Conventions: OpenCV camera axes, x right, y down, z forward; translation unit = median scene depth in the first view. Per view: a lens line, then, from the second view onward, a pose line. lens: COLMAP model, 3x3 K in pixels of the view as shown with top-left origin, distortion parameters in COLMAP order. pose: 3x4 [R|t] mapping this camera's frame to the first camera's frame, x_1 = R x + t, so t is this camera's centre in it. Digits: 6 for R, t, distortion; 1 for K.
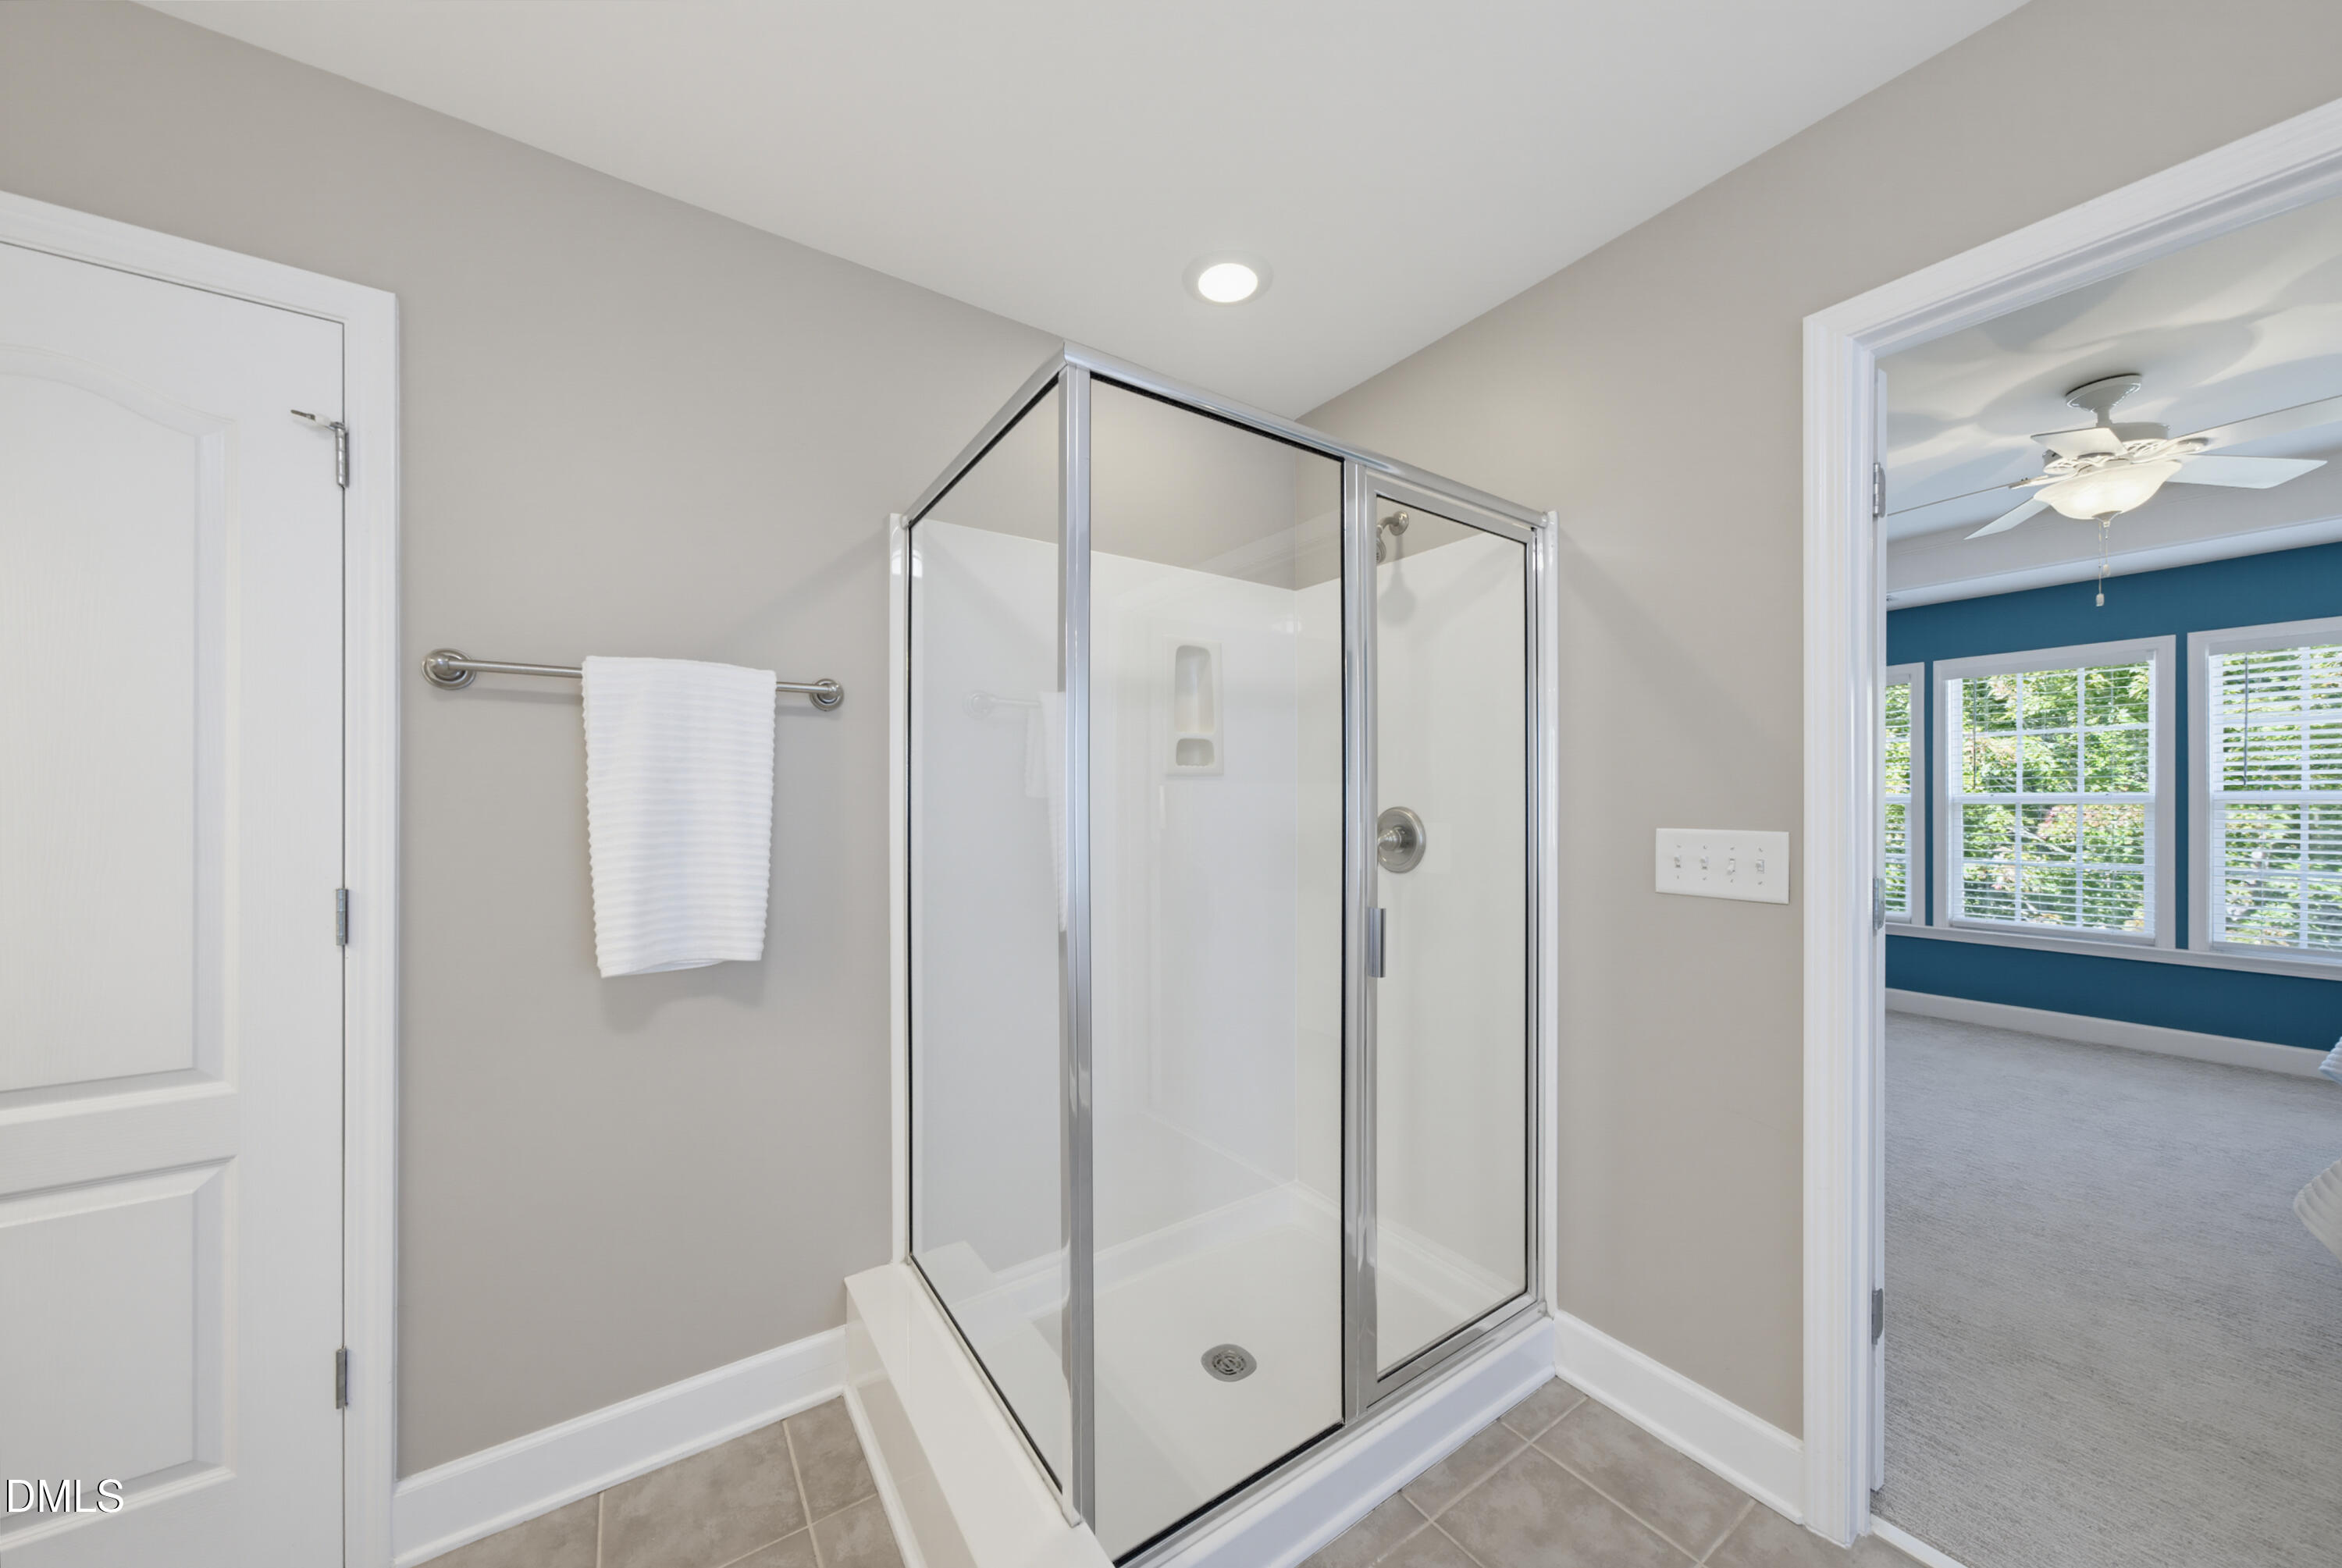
lens RADIAL K [[820.3, 0, 1167.5], [0, 820.3, 799.1], [0, 0, 1]] dist [-0.000620, 0.000048]
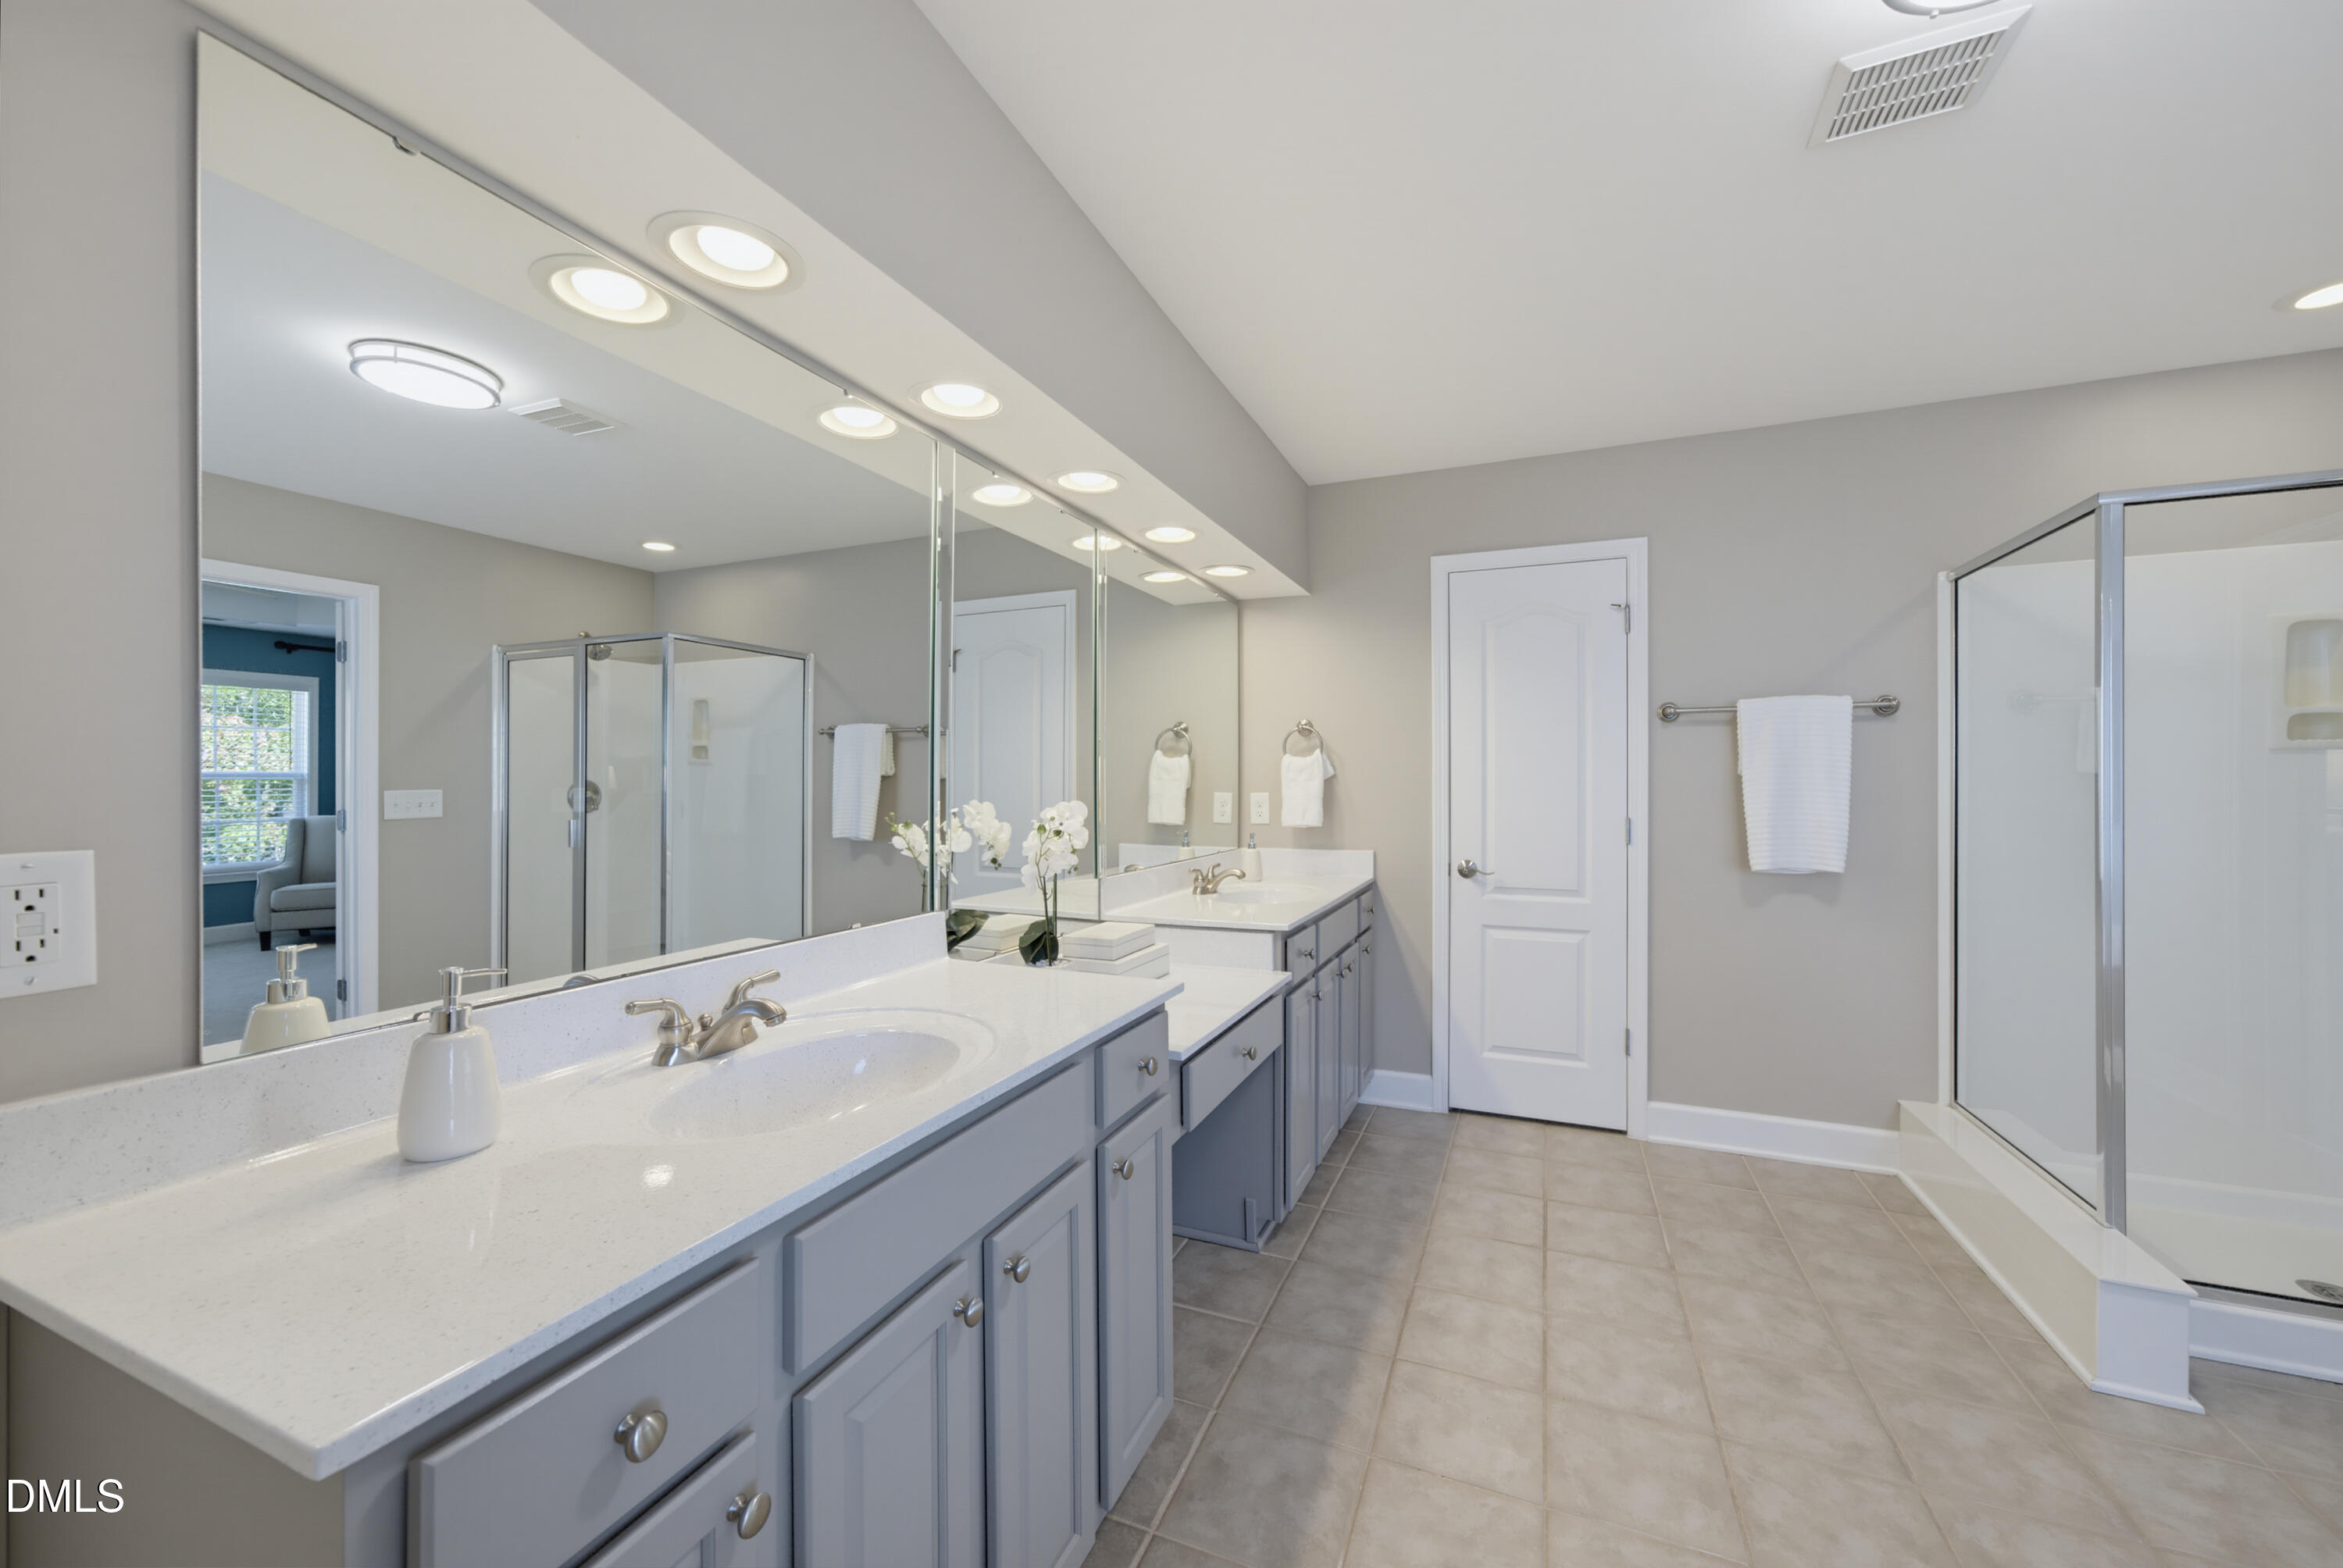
lens RADIAL K [[845.7, 0, 1181.6], [0, 845.7, 789.9], [0, 0, 1]] dist [-0.020178, 0.004461]
pose [[0.534176, 0.001407, -0.845372, 0.214707], [0.001663, 0.999995, 0.002715, 0.022824], [0.845372, -0.002856, 0.534171, -1.032497]]
